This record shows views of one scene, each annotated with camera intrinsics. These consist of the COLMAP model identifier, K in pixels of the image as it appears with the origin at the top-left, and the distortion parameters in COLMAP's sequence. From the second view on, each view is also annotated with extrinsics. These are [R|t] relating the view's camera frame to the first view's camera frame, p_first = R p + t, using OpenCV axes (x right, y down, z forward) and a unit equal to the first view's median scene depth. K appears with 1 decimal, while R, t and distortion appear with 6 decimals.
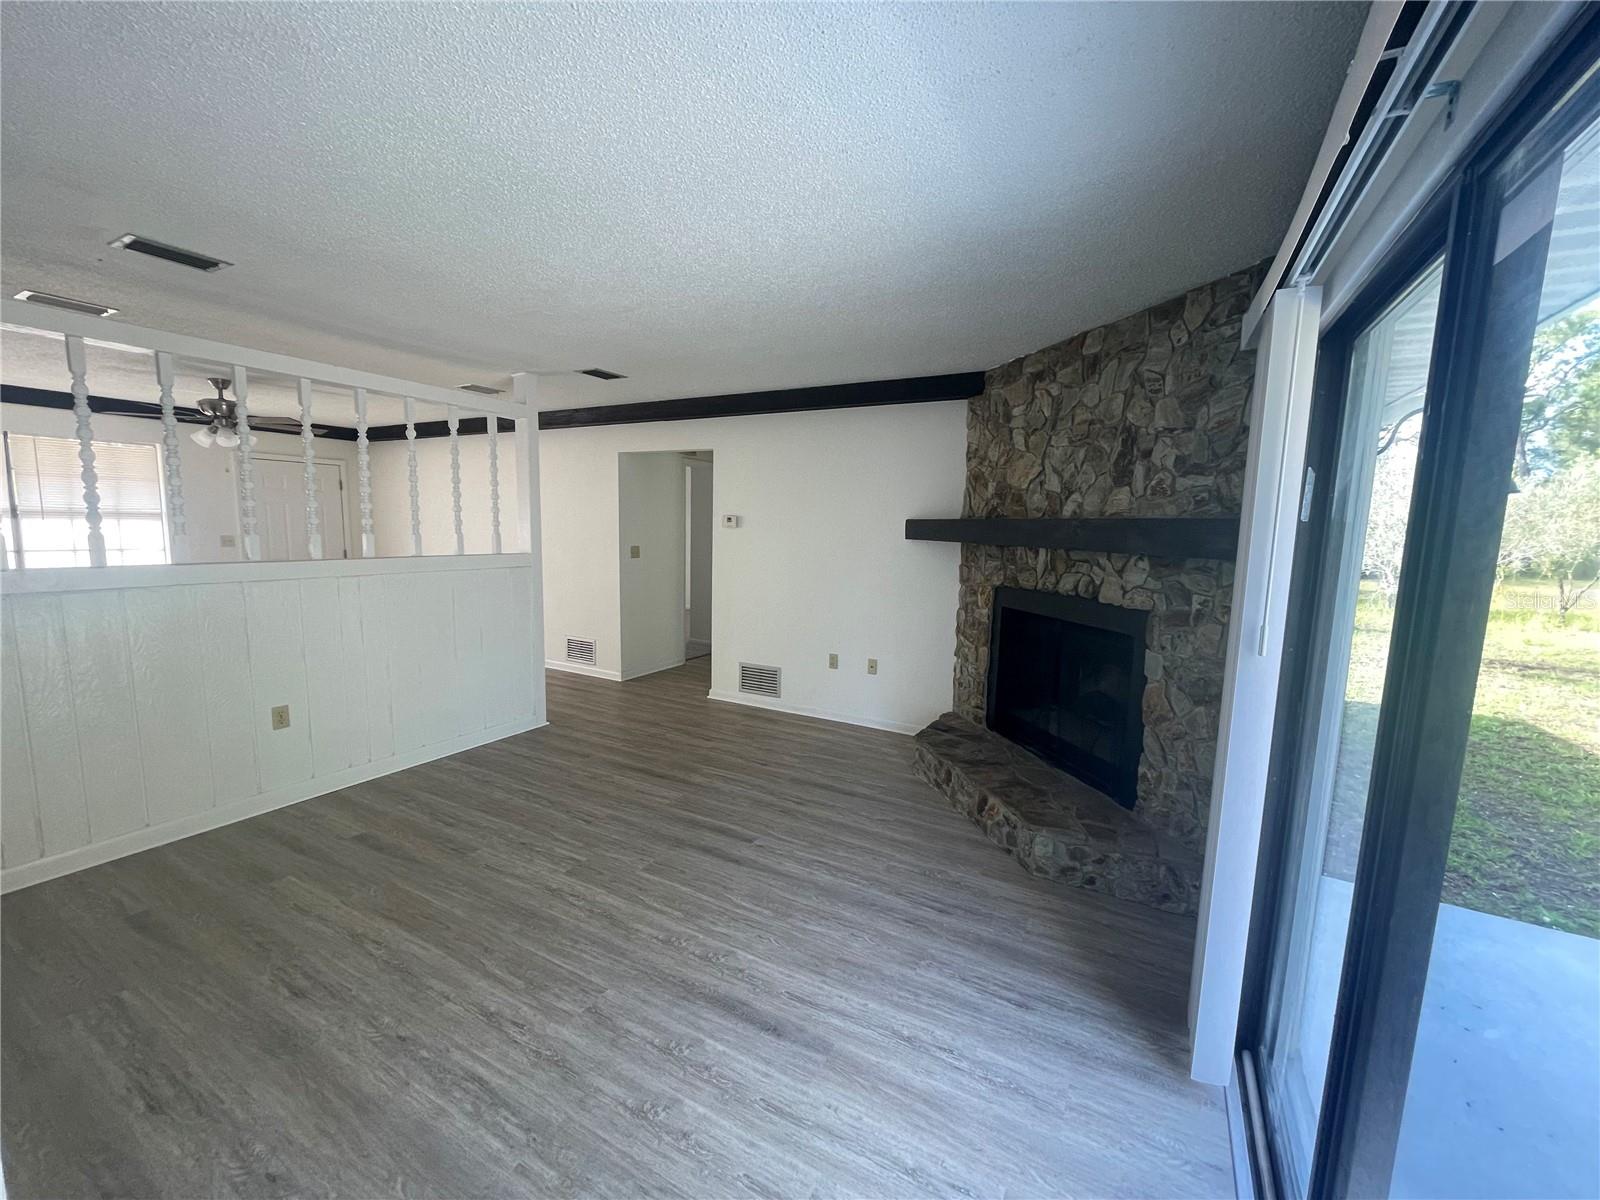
lens RADIAL K [[643.0, 0, 806.1], [0, 643.0, 604.2], [0, 0, 1]] dist [-0.004321, 0.001339]
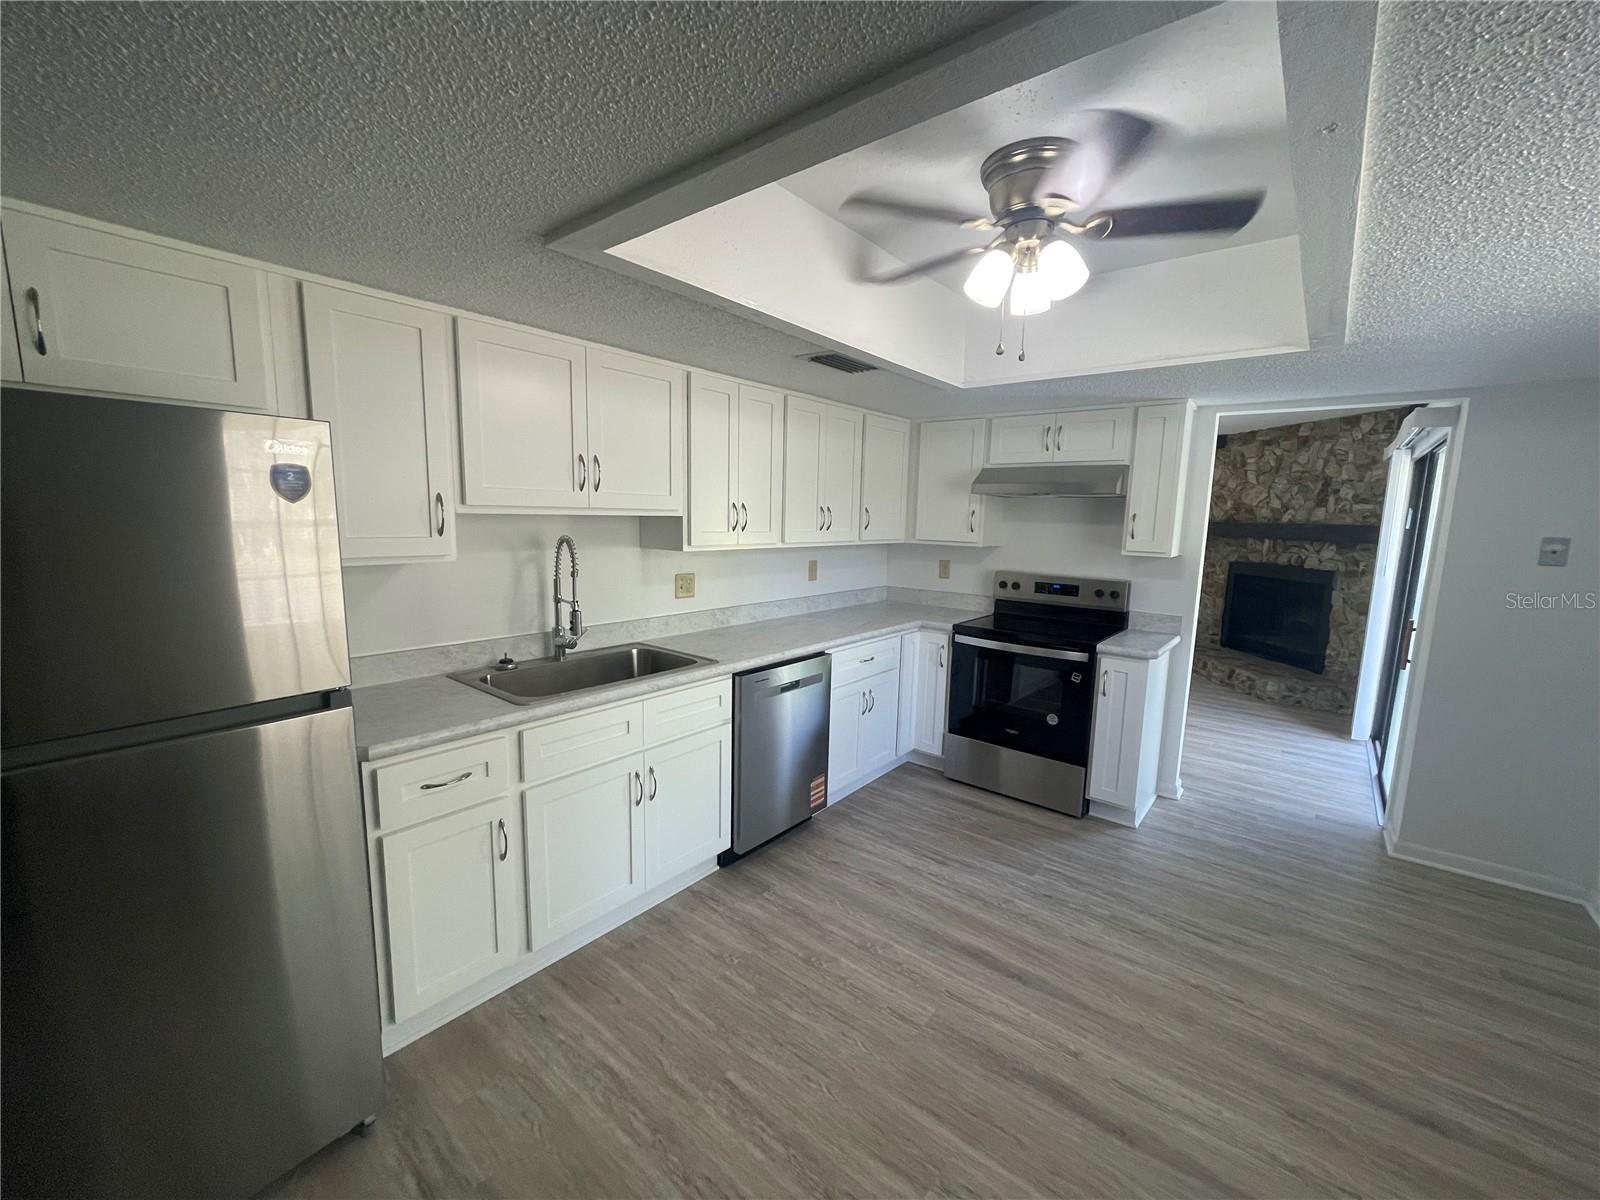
lens RADIAL K [[643.0, 0, 803.5], [0, 643.0, 605.9], [0, 0, 1]] dist [-0.004321, 0.001339]
pose [[0.983072, 0.022016, -0.181893, -0.612225], [-0.019136, 0.999662, 0.017570, 0.098017], [0.182218, -0.013792, 0.983161, -1.066164]]
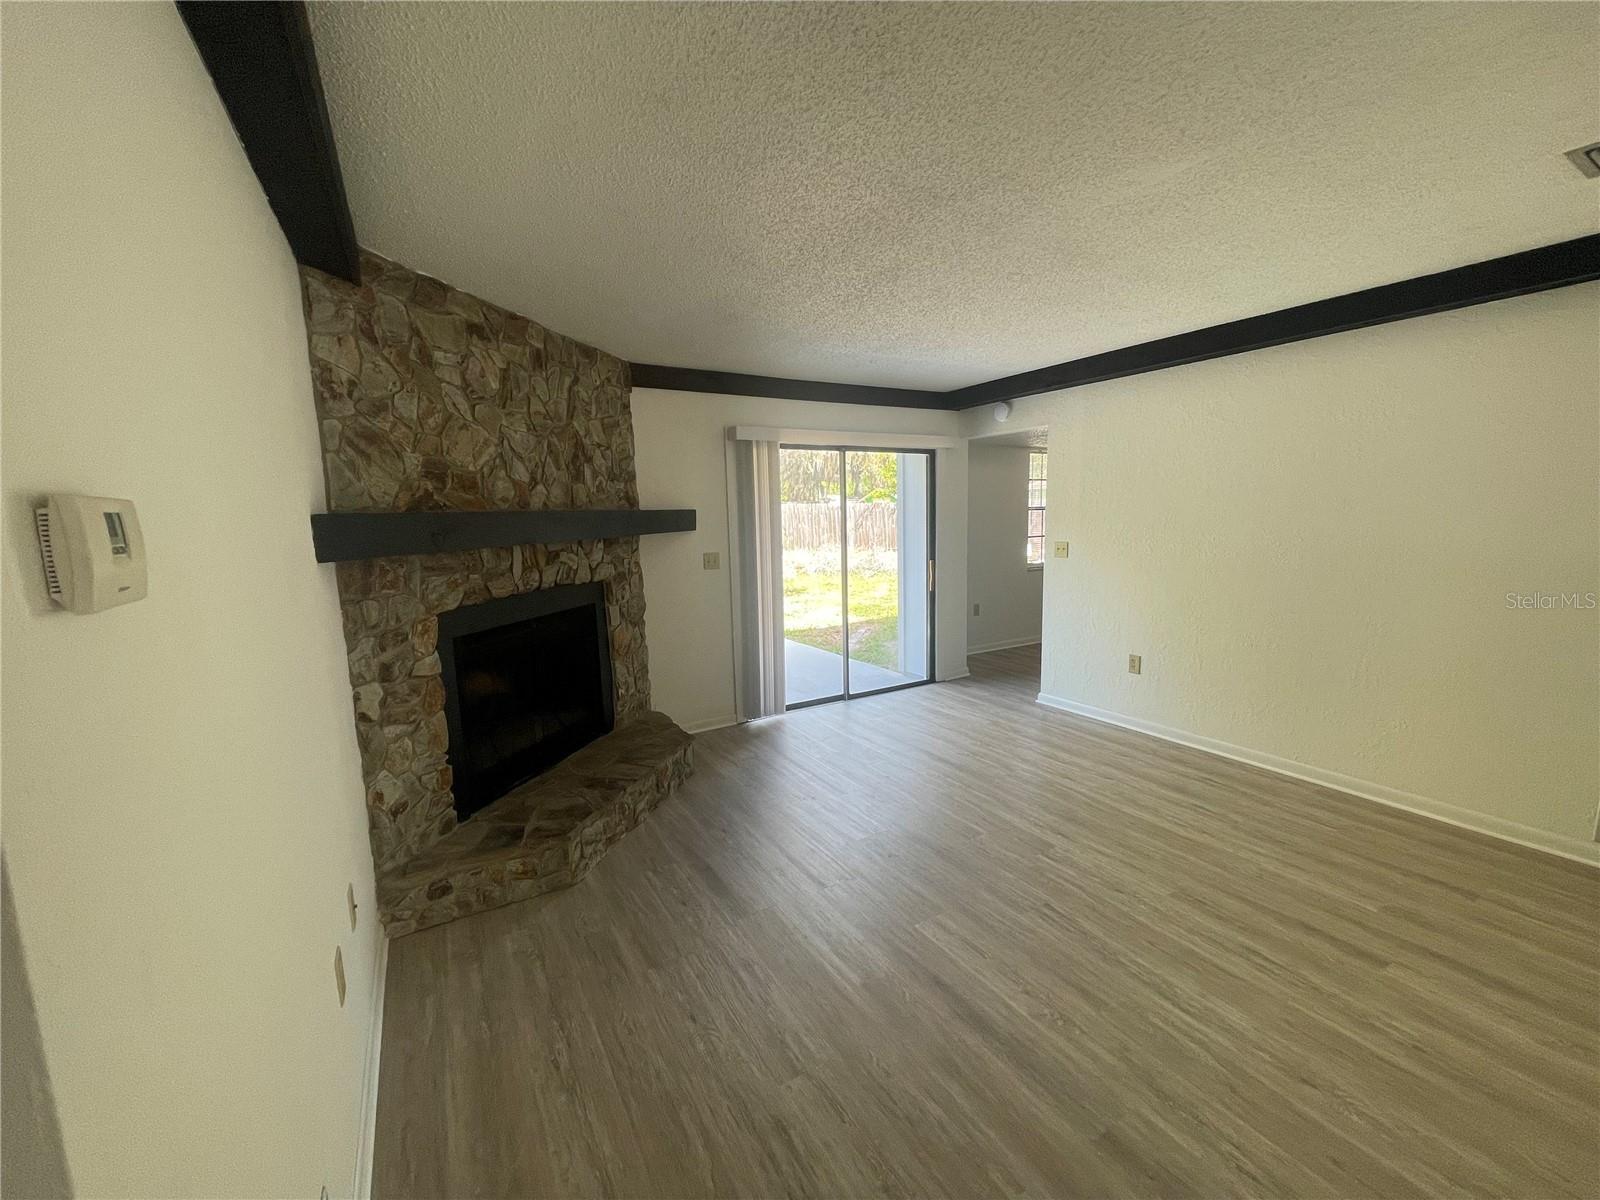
lens RADIAL K [[643.0, 0, 800.9], [0, 643.0, 605.3], [0, 0, 1]] dist [-0.004321, 0.001339]
pose [[-0.854997, -0.077455, 0.512816, -0.437713], [0.068680, 0.963167, 0.259984, -0.221600], [-0.514065, 0.257506, -0.818186, 1.635166]]
